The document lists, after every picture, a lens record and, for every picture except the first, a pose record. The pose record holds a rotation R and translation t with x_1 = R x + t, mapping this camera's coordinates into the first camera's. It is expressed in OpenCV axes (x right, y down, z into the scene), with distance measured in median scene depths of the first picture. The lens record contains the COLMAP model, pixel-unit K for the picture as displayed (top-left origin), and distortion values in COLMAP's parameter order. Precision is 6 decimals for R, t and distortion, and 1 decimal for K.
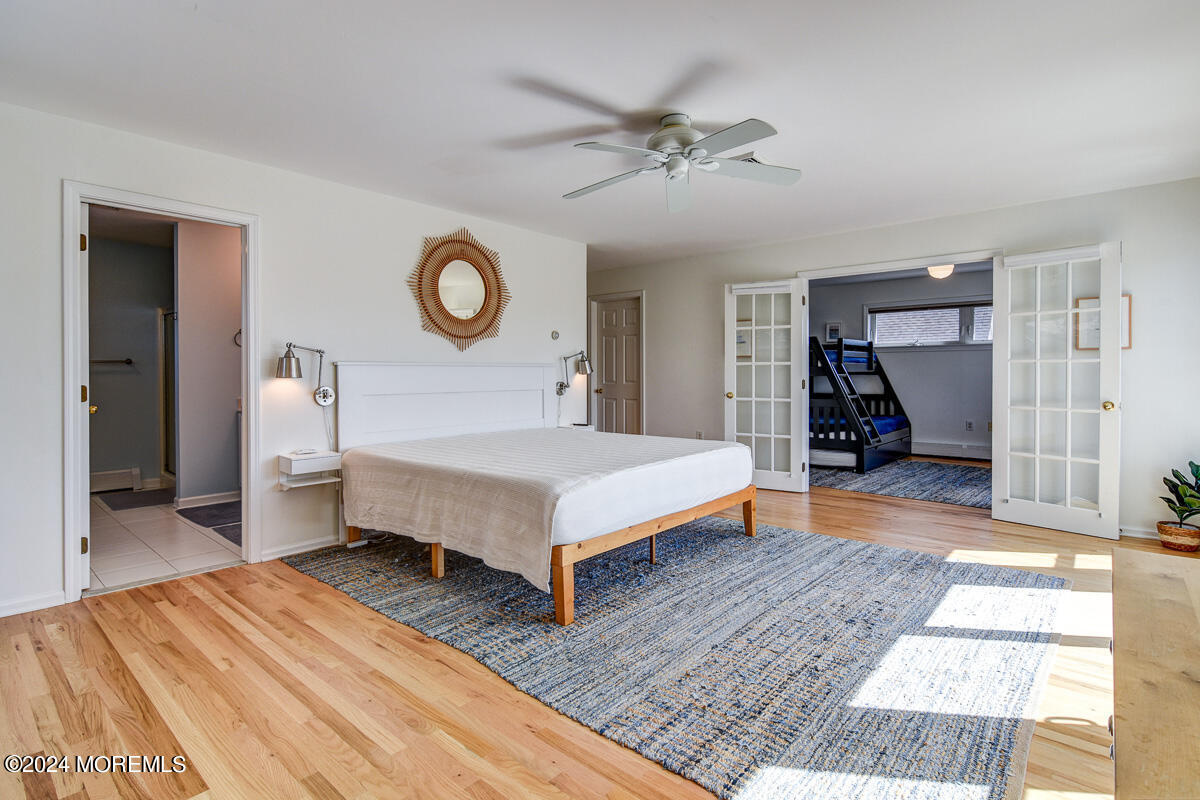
lens RADIAL K [[583.3, 0, 601.6], [0, 583.3, 372.9], [0, 0, 1]] dist [-0.005633, -0.000773]
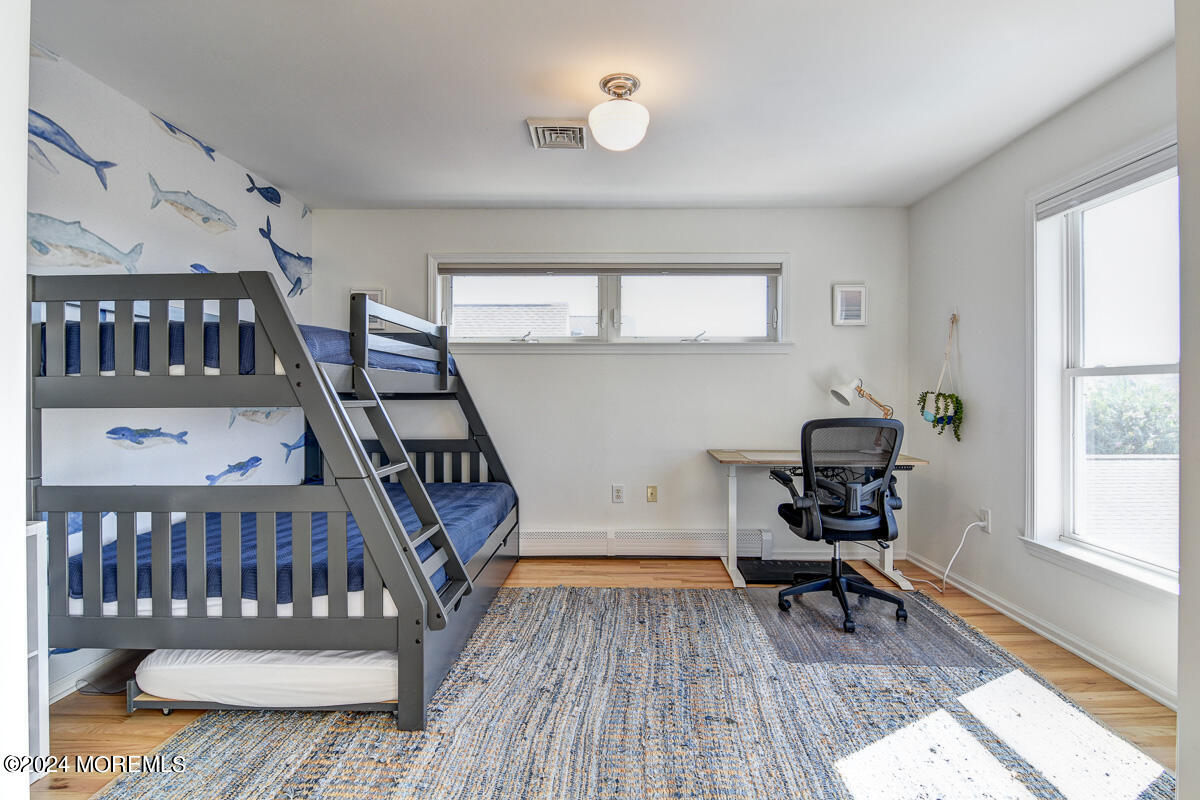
lens RADIAL K [[595.3, 0, 609.9], [0, 595.3, 396.0], [0, 0, 1]] dist [0.016671, -0.019868]
pose [[0.760584, -0.001356, 0.649239, 0.261769], [-0.000136, 0.999997, 0.002249, -0.000903], [-0.649240, -0.001799, 0.760582, 0.567833]]
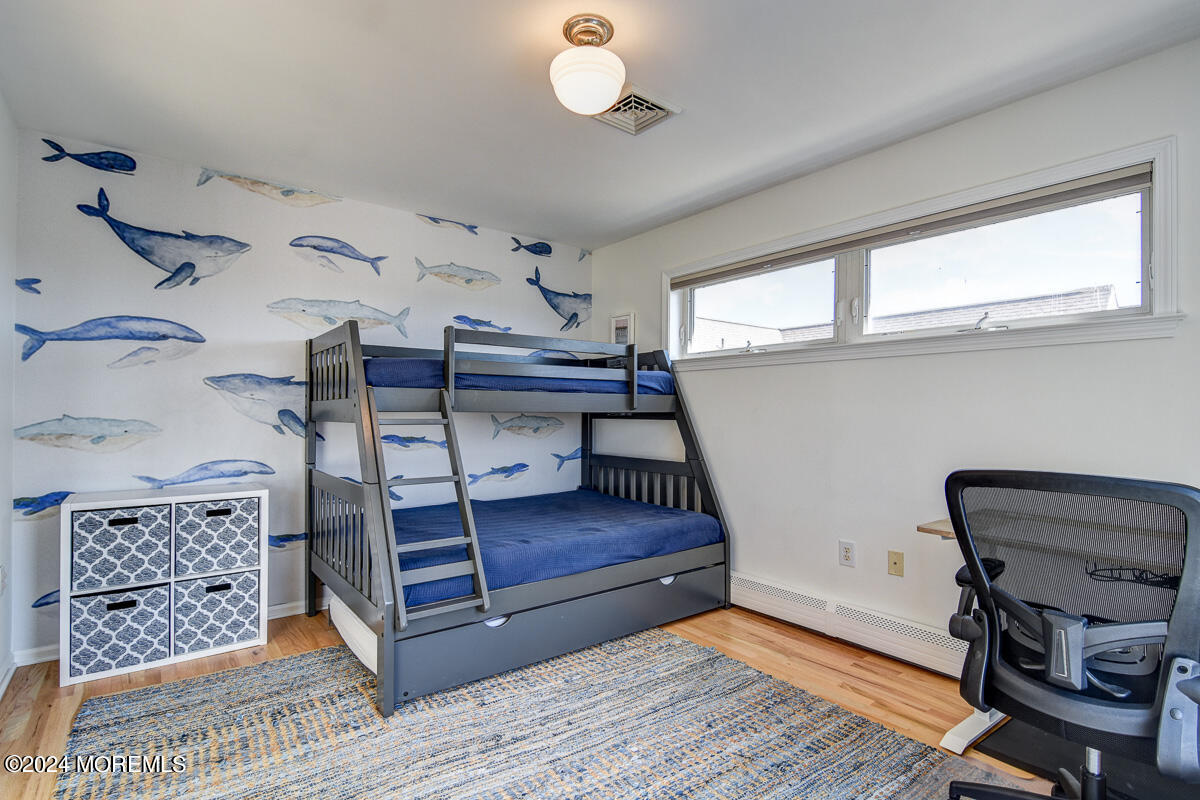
lens RADIAL K [[589.3, 0, 597.8], [0, 589.3, 409.4], [0, 0, 1]] dist [-0.000551, -0.000838]
pose [[0.977491, 0.005314, -0.210910, 0.534209], [-0.006631, 0.999963, -0.005537, -0.001873], [0.210873, 0.006811, 0.977490, 0.561610]]
